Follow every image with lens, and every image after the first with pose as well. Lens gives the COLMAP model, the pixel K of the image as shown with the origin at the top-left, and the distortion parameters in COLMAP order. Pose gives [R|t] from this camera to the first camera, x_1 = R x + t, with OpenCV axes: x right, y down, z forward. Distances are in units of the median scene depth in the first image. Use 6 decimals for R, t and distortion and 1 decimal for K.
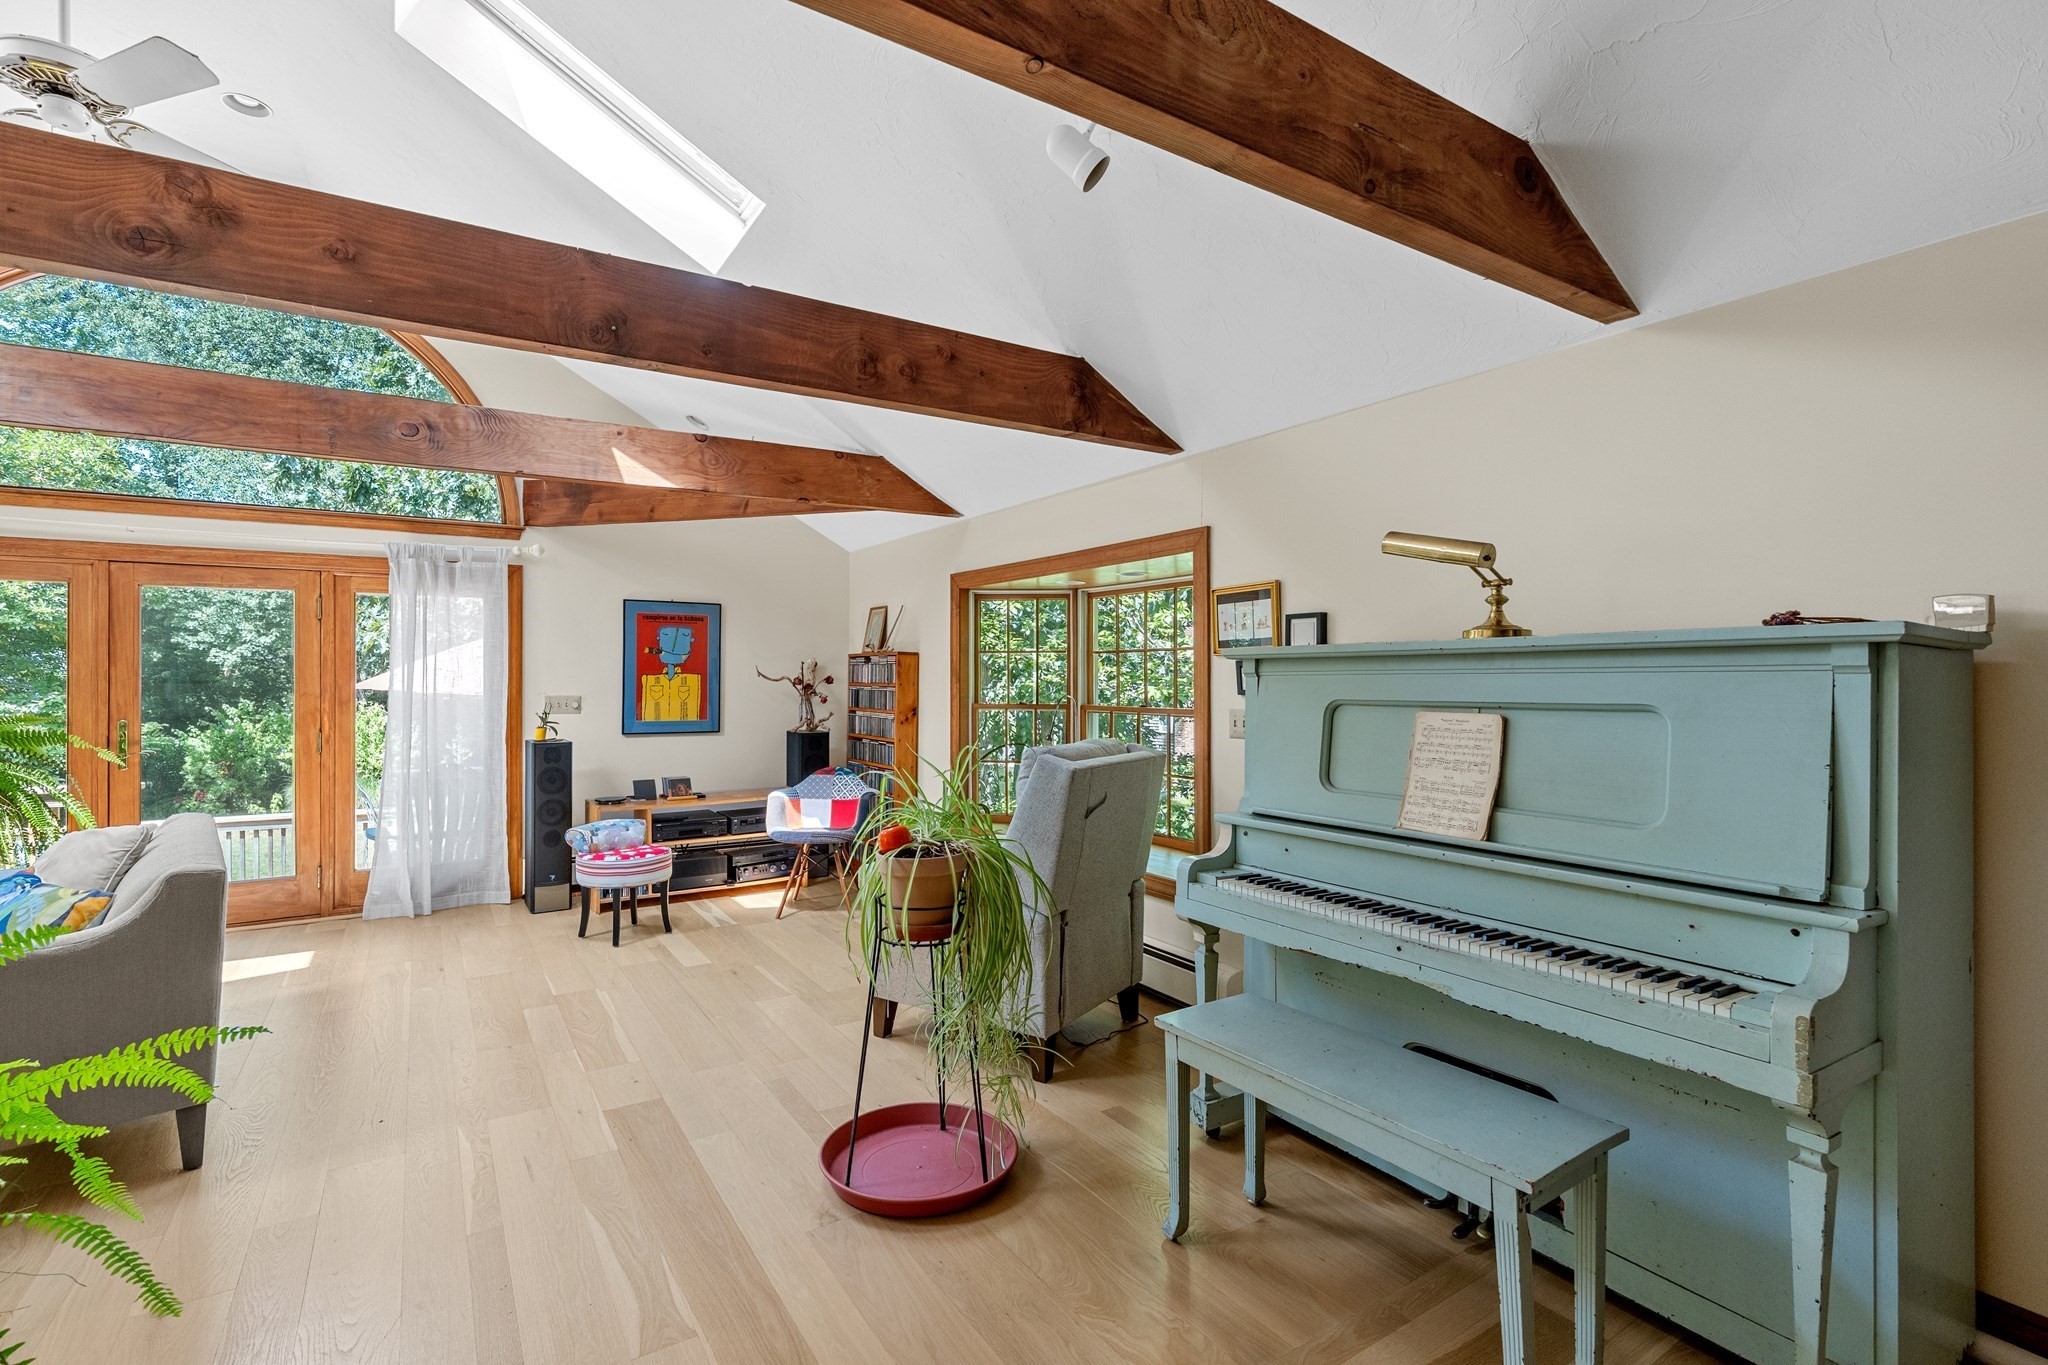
lens RADIAL K [[929.9, 0, 1010.2], [0, 929.9, 681.3], [0, 0, 1]] dist [-0.004089, -0.000175]
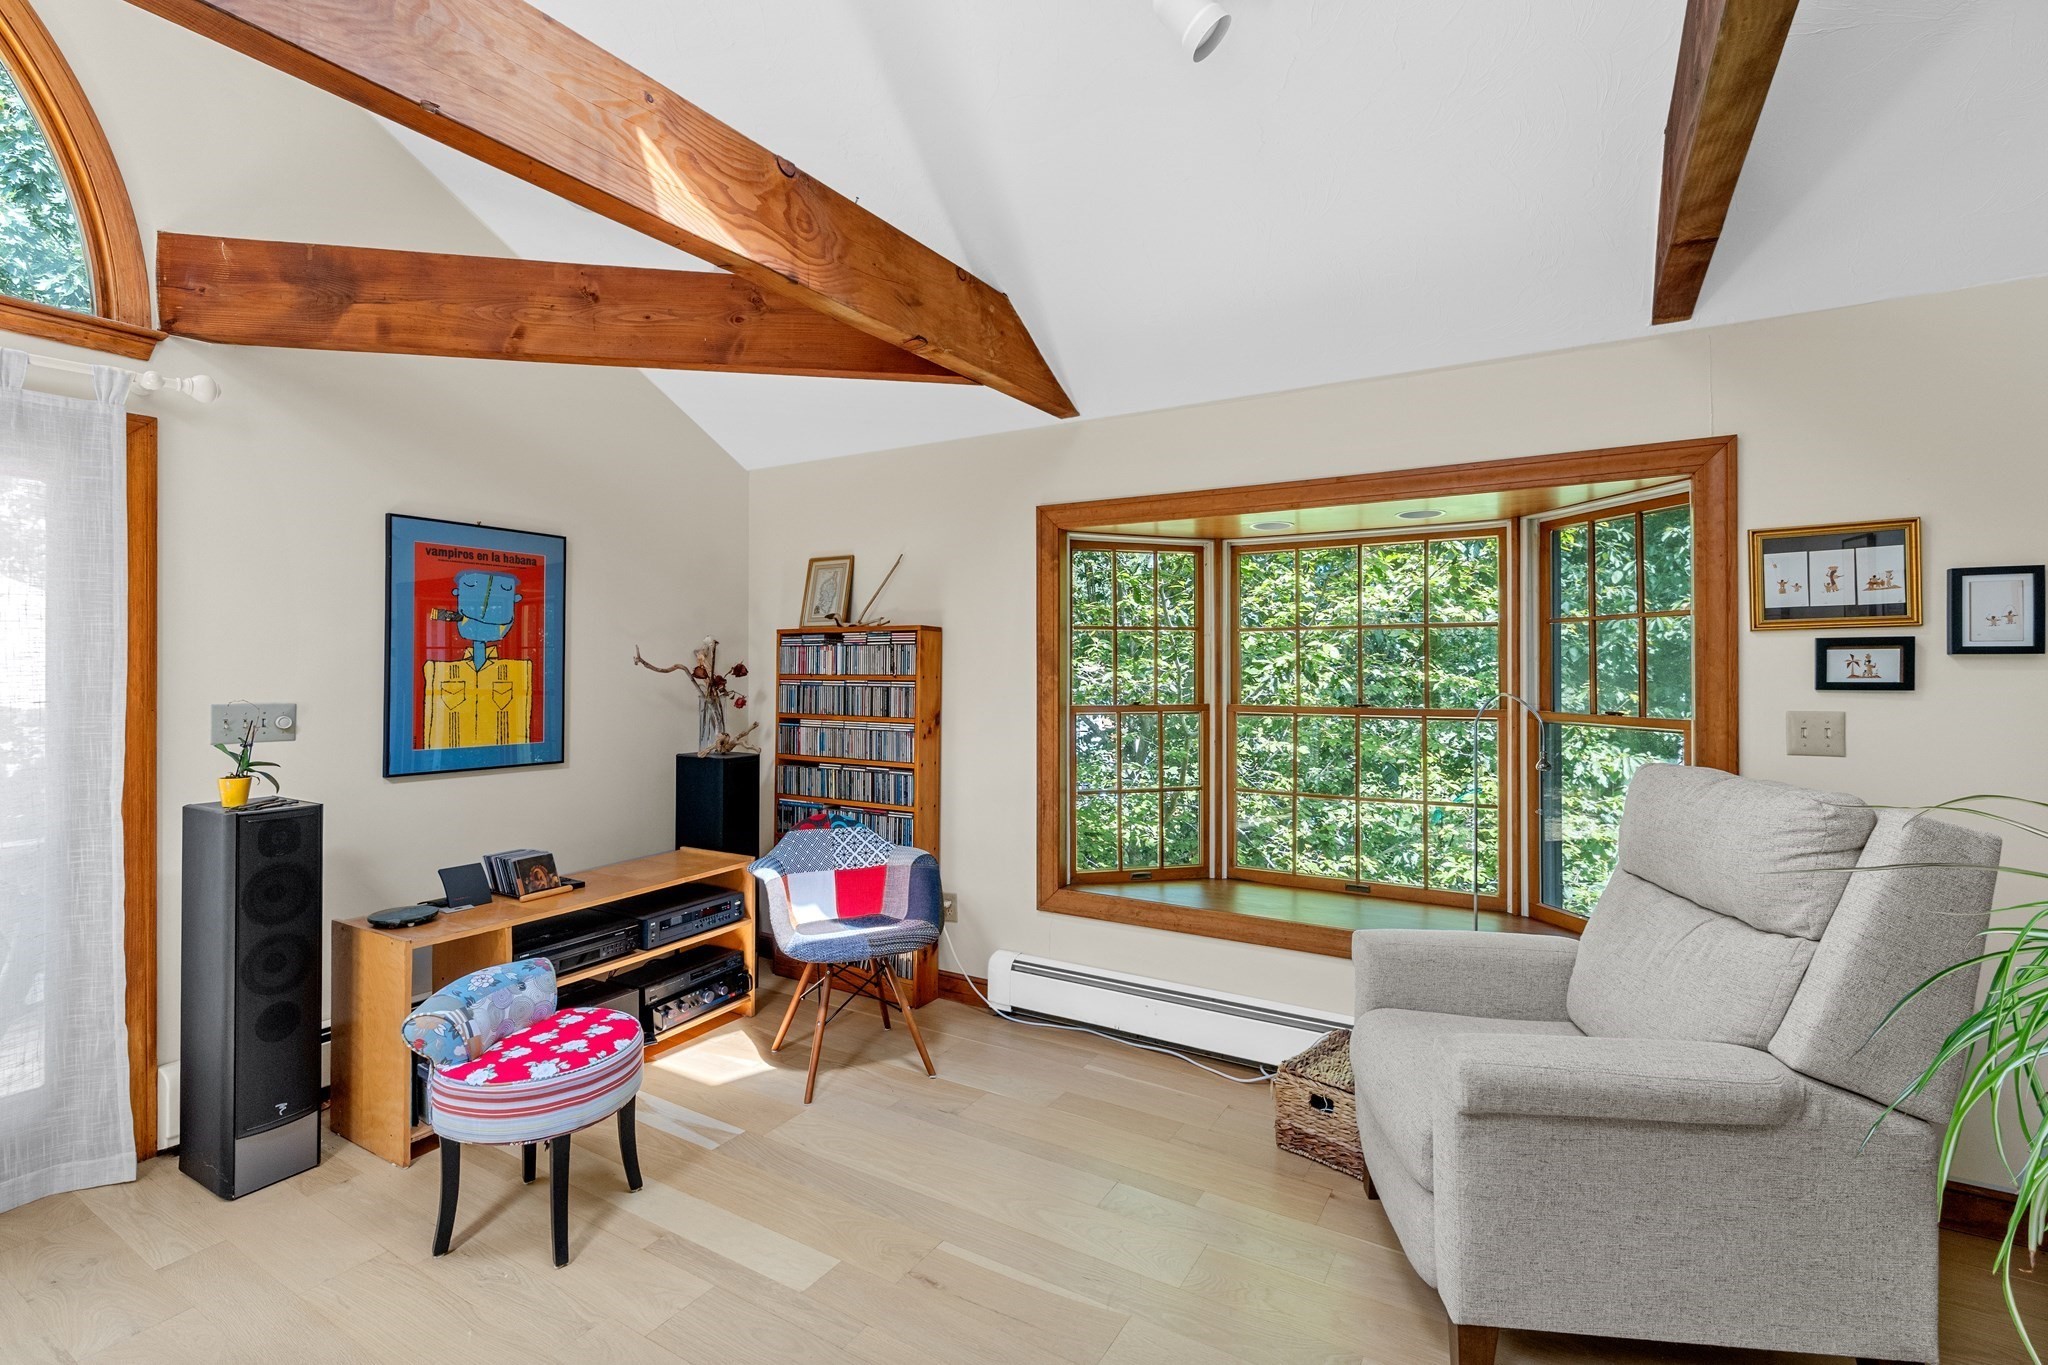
lens RADIAL K [[929.9, 0, 1029.4], [0, 929.9, 667.7], [0, 0, 1]] dist [-0.004089, -0.000175]
pose [[0.896823, -0.000398, 0.442388, -0.346536], [0.003146, 0.999980, -0.005478, 0.000794], [-0.442377, 0.006305, 0.896807, 0.410785]]
